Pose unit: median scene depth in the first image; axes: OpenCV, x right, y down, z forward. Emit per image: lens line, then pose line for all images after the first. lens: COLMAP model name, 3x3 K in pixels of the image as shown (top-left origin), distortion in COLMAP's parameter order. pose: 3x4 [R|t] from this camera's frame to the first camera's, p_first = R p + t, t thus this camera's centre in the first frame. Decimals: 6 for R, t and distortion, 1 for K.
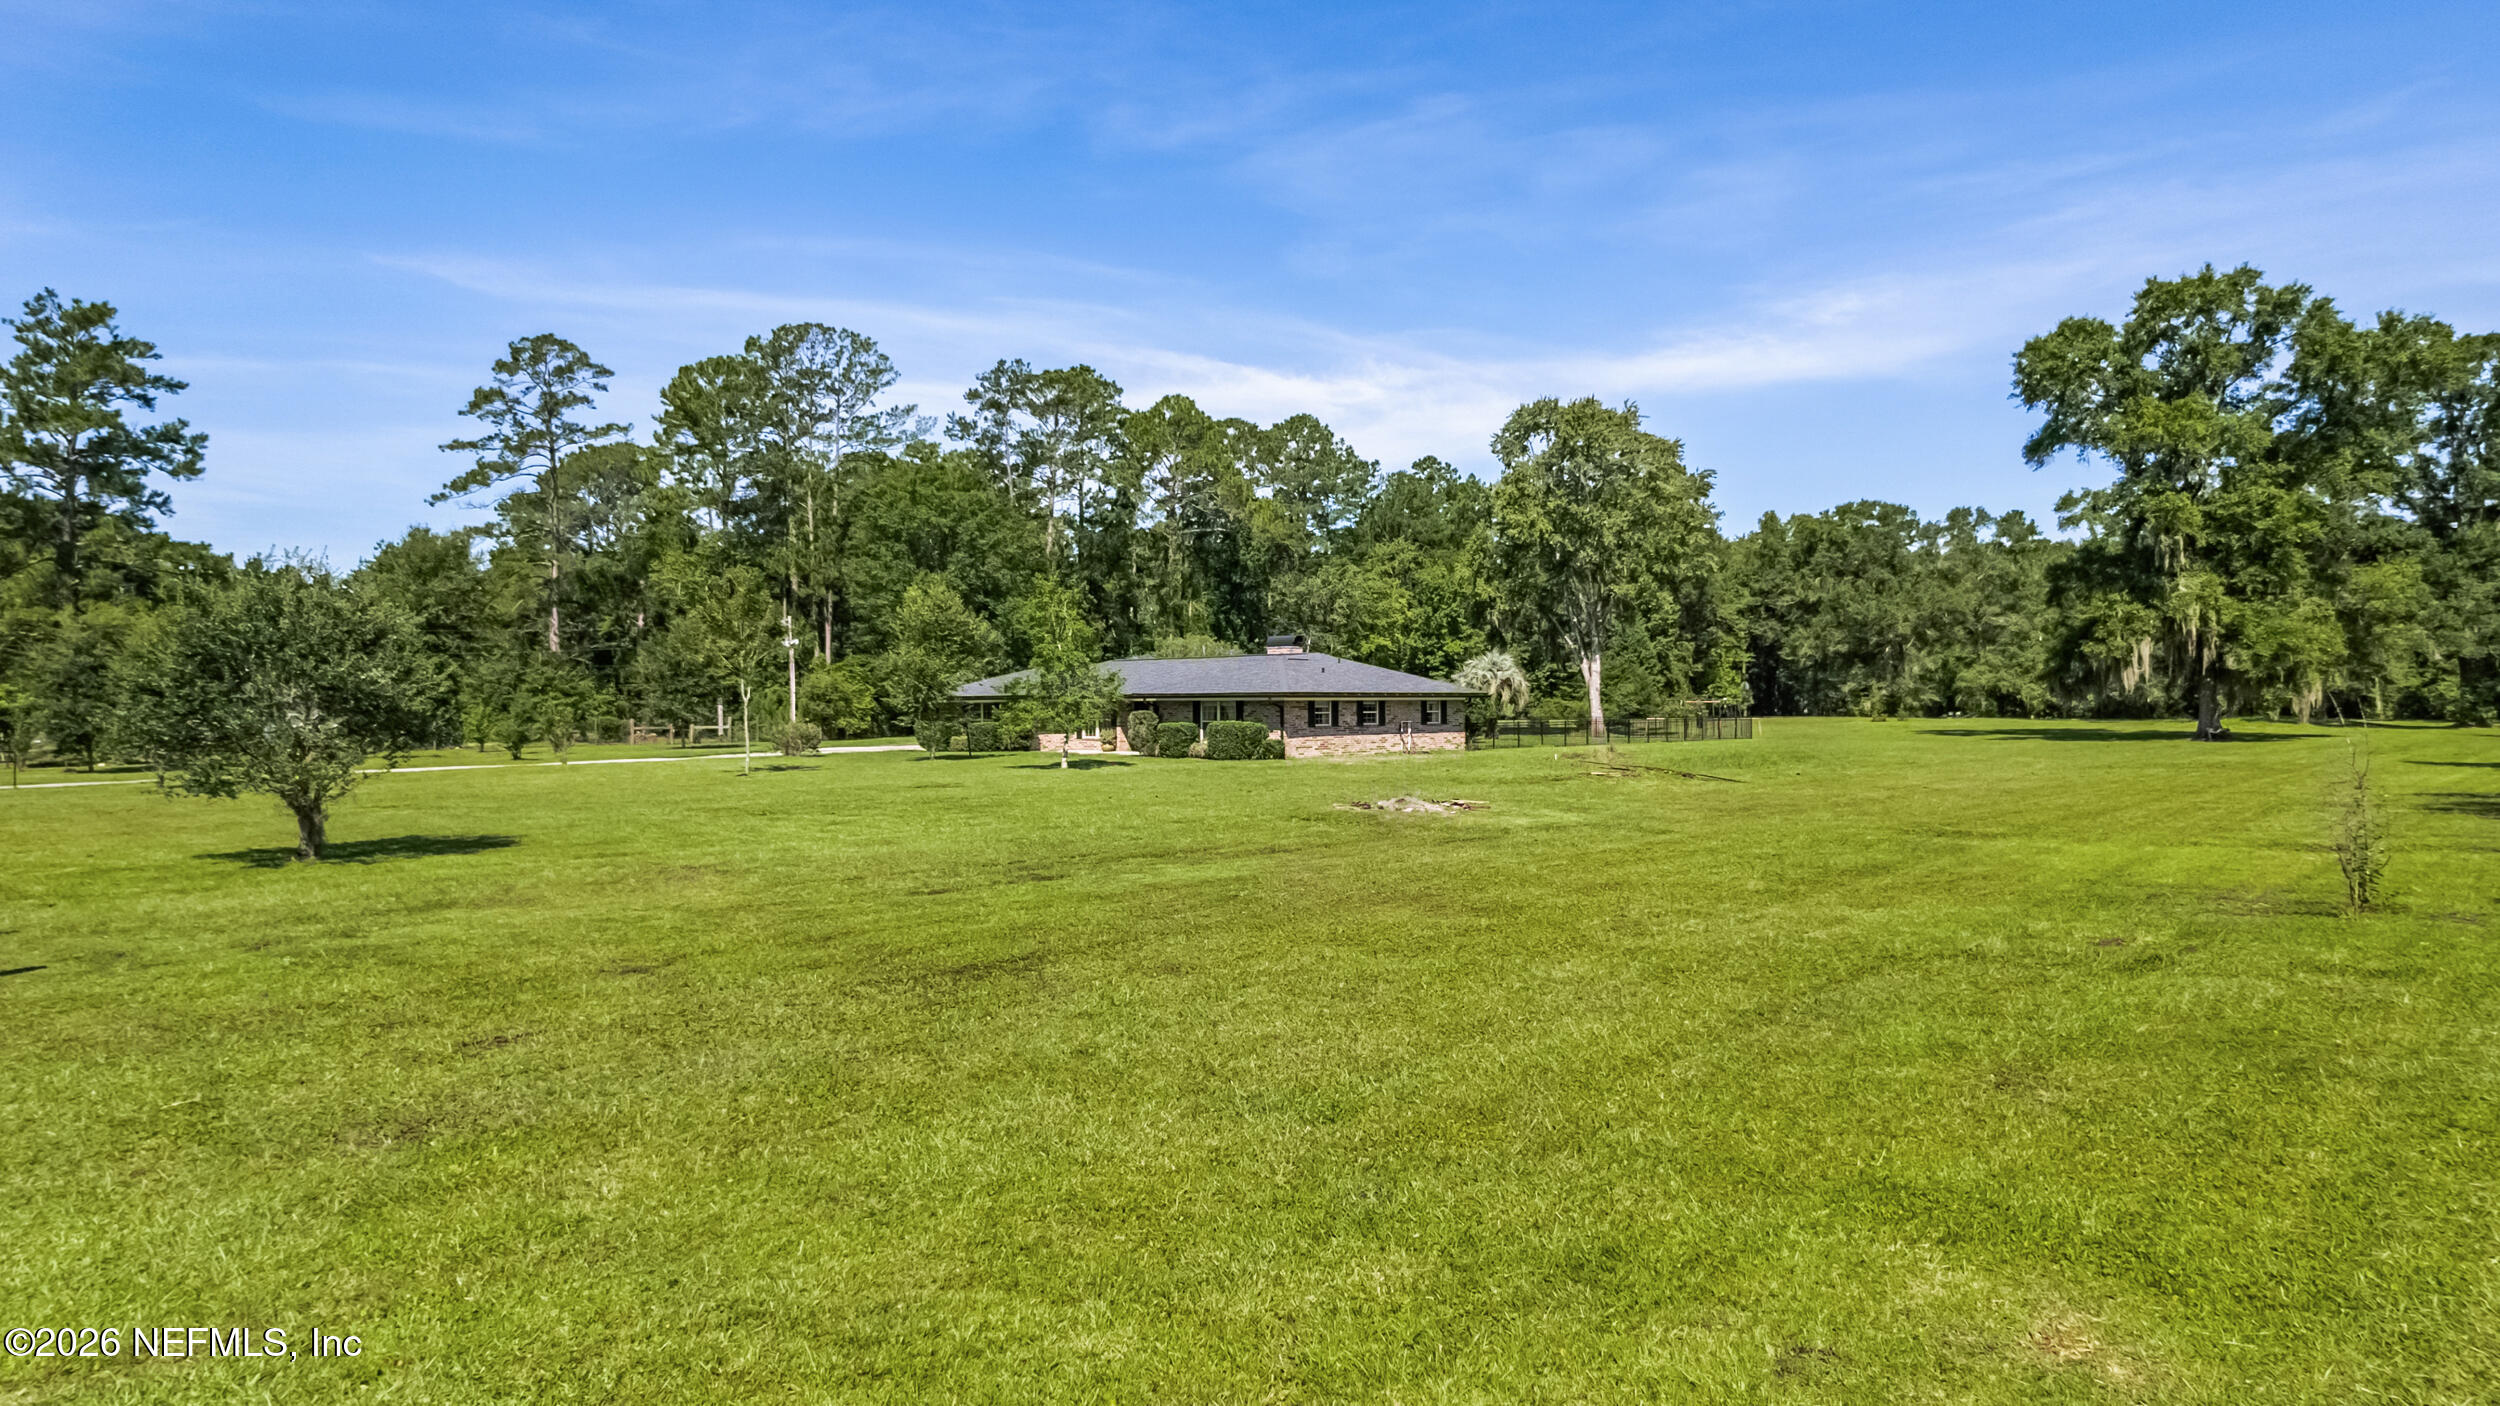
lens RADIAL K [[1512.8, 0, 1248.4], [0, 1512.8, 699.8], [0, 0, 1]] dist [-0.002098, -0.000010]
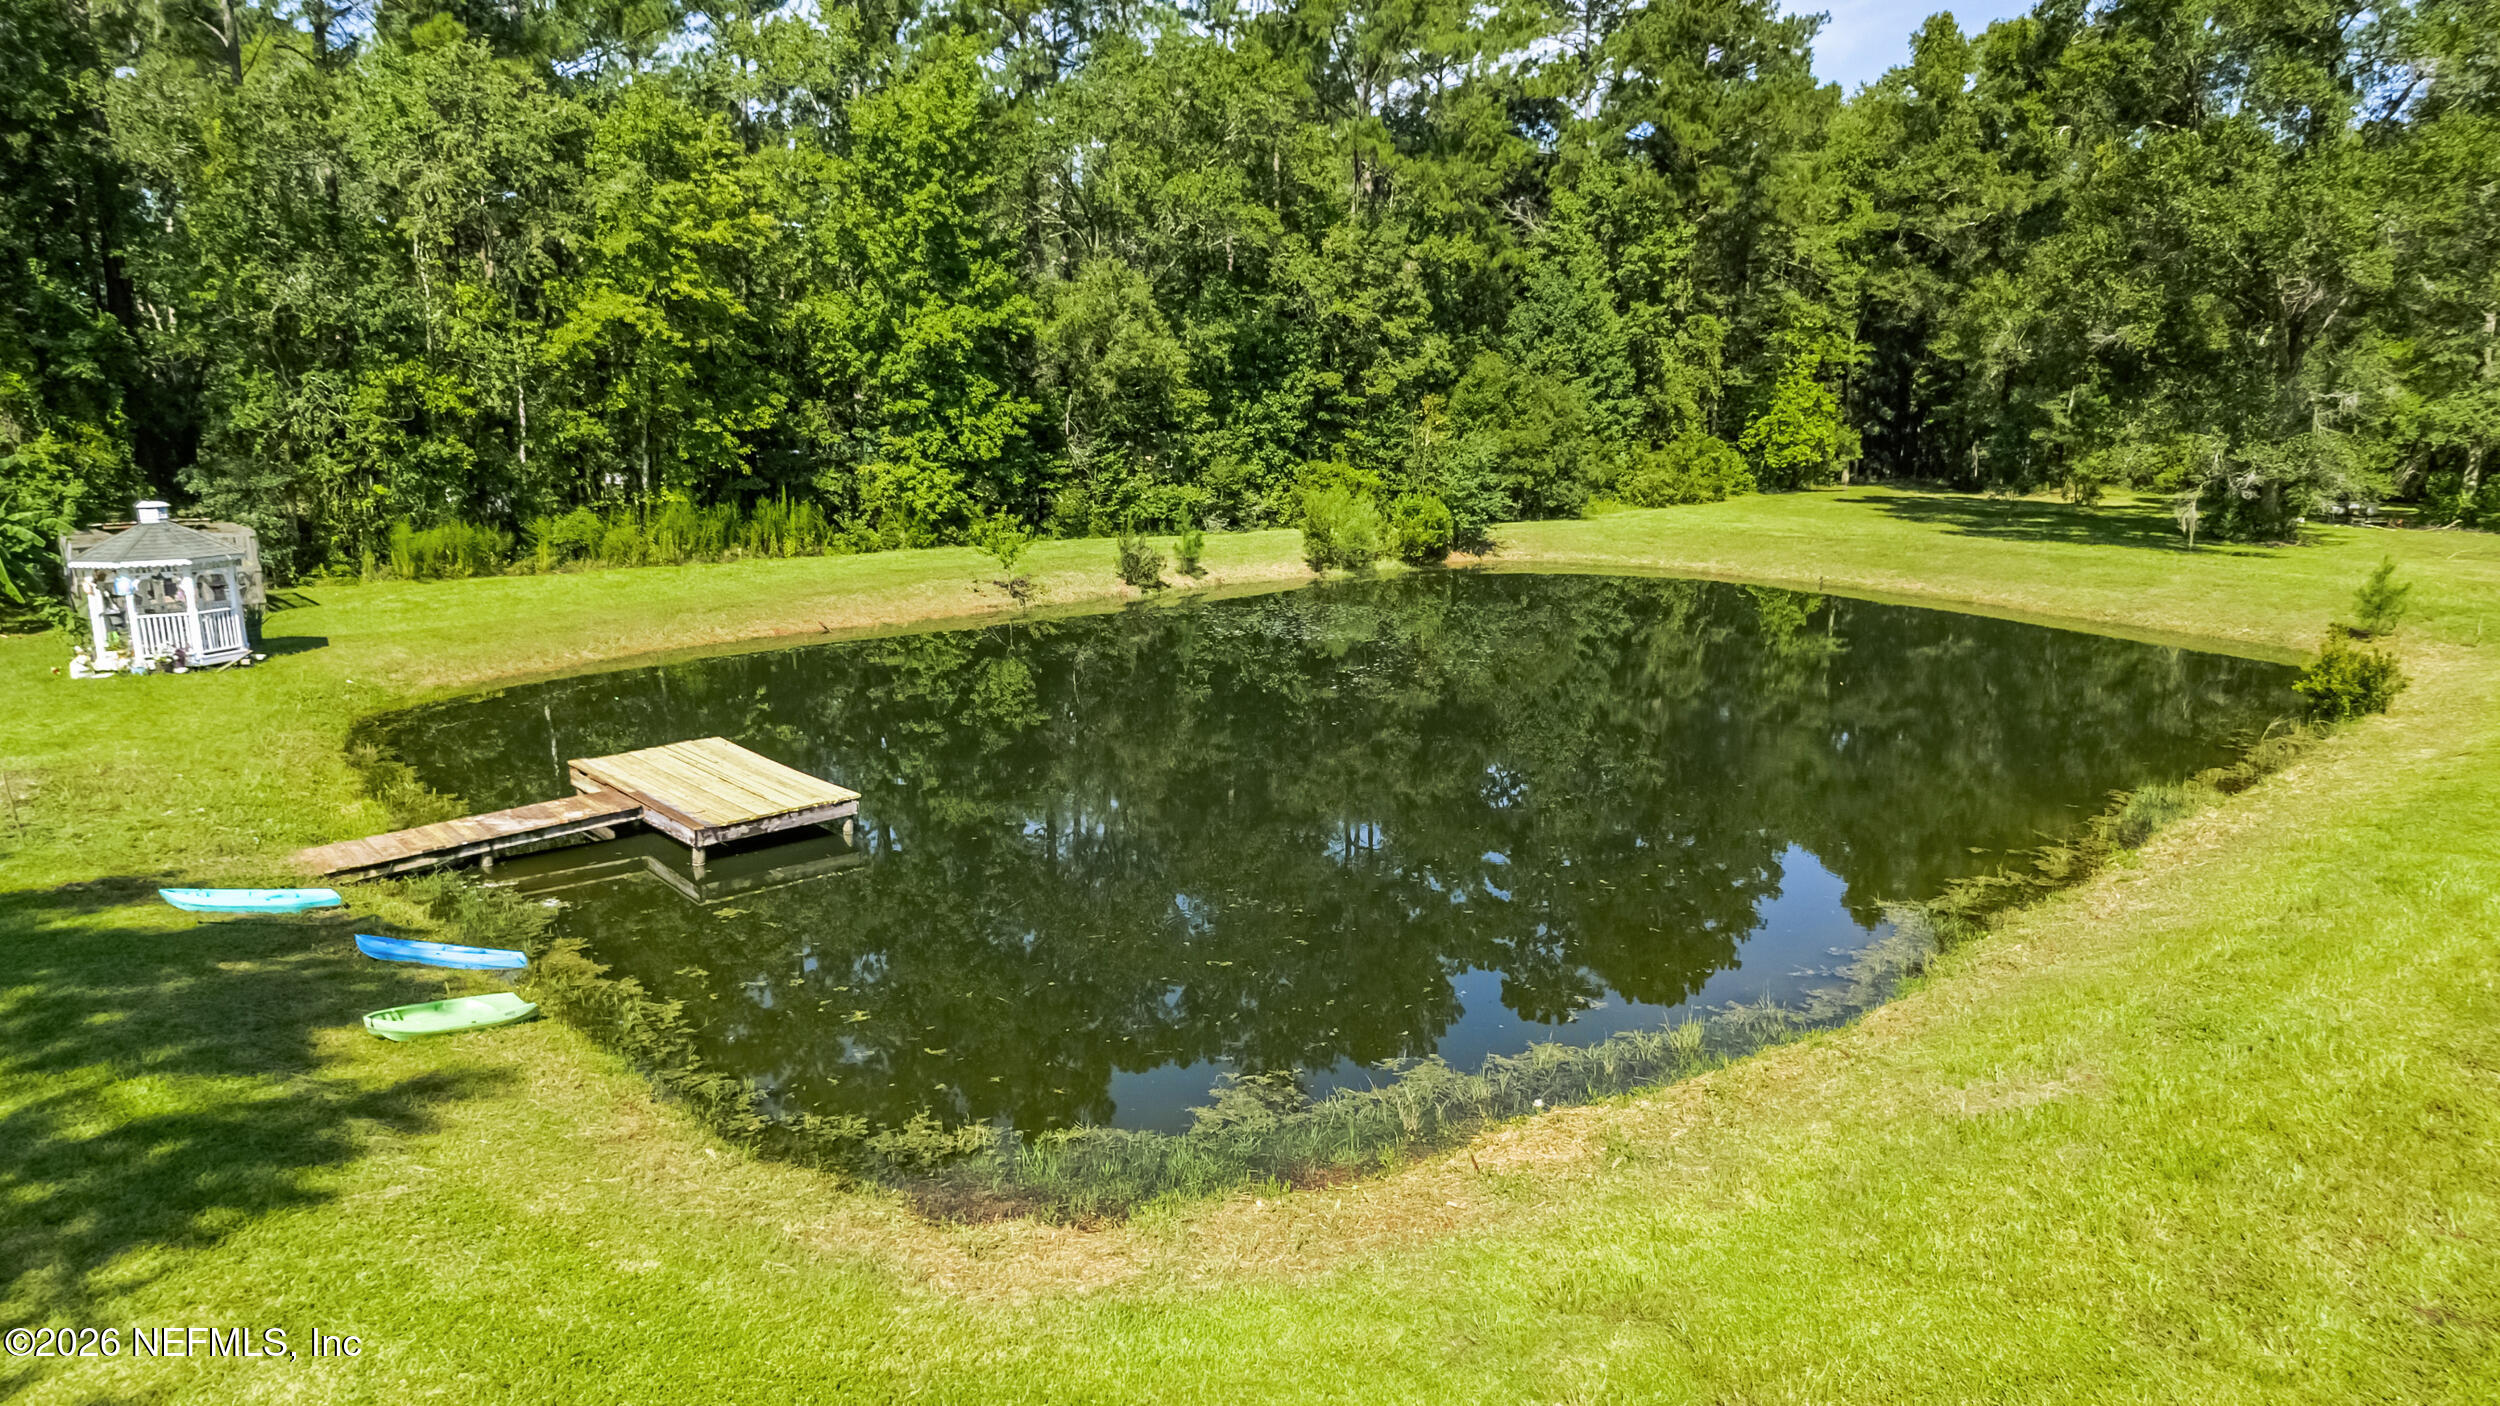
lens RADIAL K [[1512.8, 0, 1253.1], [0, 1512.8, 701.6], [0, 0, 1]] dist [-0.002098, -0.000010]
pose [[0.997377, 0.021786, -0.069029, 0.188307], [-0.007070, 0.978391, 0.206640, -0.018624], [0.072039, -0.205610, 0.975979, 0.537212]]
